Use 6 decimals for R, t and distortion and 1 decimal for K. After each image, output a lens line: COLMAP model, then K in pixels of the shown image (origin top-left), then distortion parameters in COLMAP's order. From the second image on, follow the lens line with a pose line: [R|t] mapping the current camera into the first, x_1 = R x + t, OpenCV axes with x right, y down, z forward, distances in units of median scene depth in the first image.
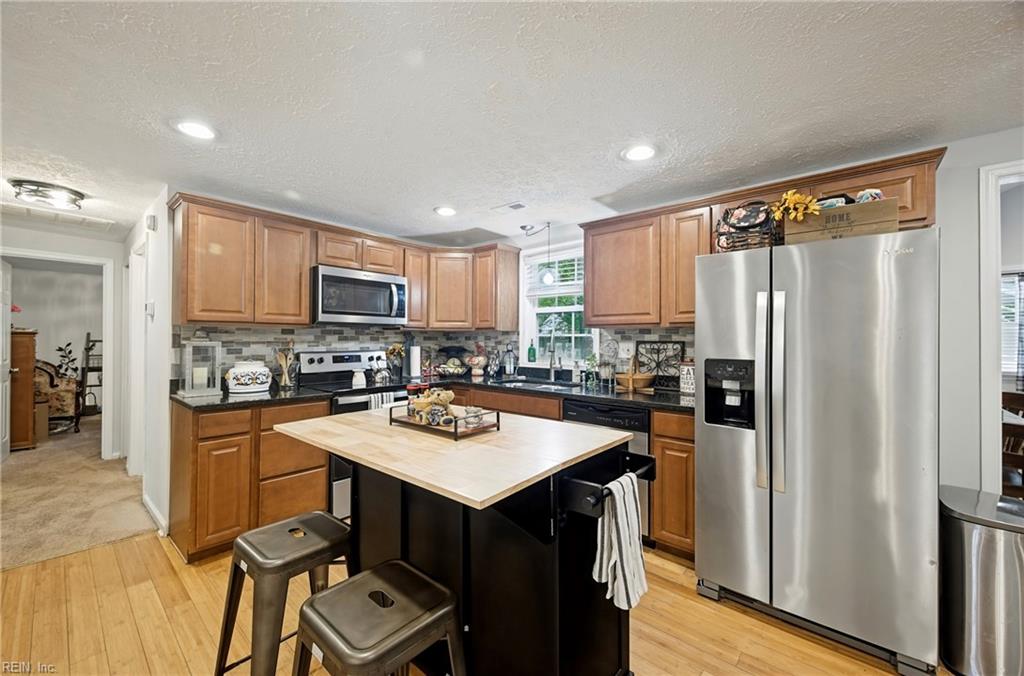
lens RADIAL K [[397.2, 0, 508.2], [0, 397.2, 336.7], [0, 0, 1]] dist [0.003836, -0.000709]
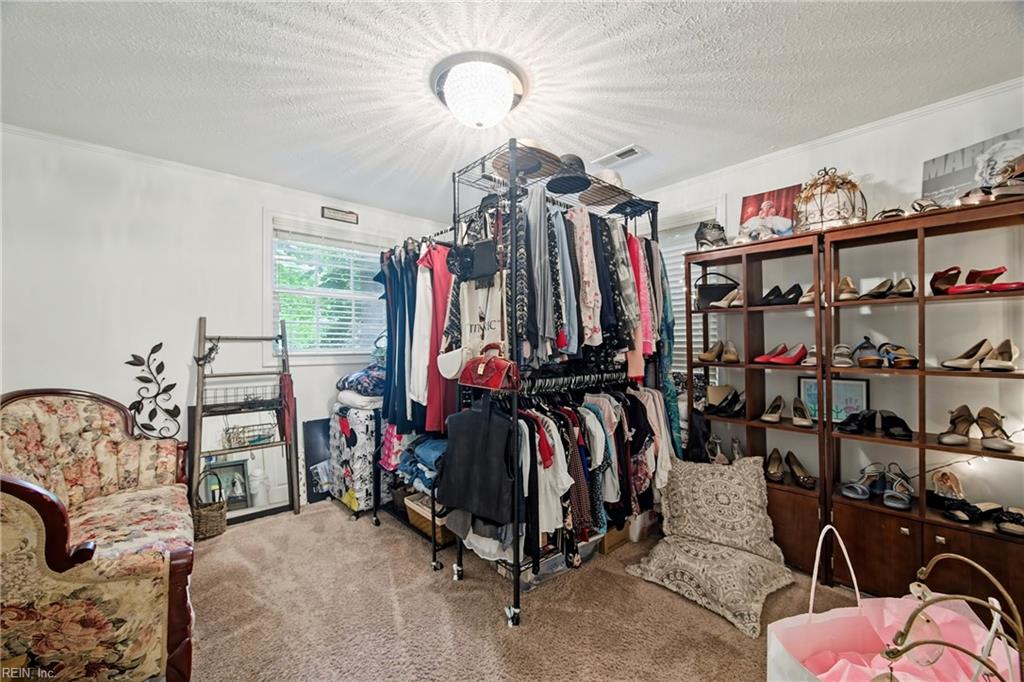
lens RADIAL K [[394.7, 0, 510.2], [0, 394.7, 341.3], [0, 0, 1]] dist [0.004321, -0.000625]
pose [[0.991769, -0.009488, -0.127690, -0.724925], [0.009838, 0.999949, 0.002113, 0.016317], [0.127664, -0.003352, 0.991812, 0.672580]]
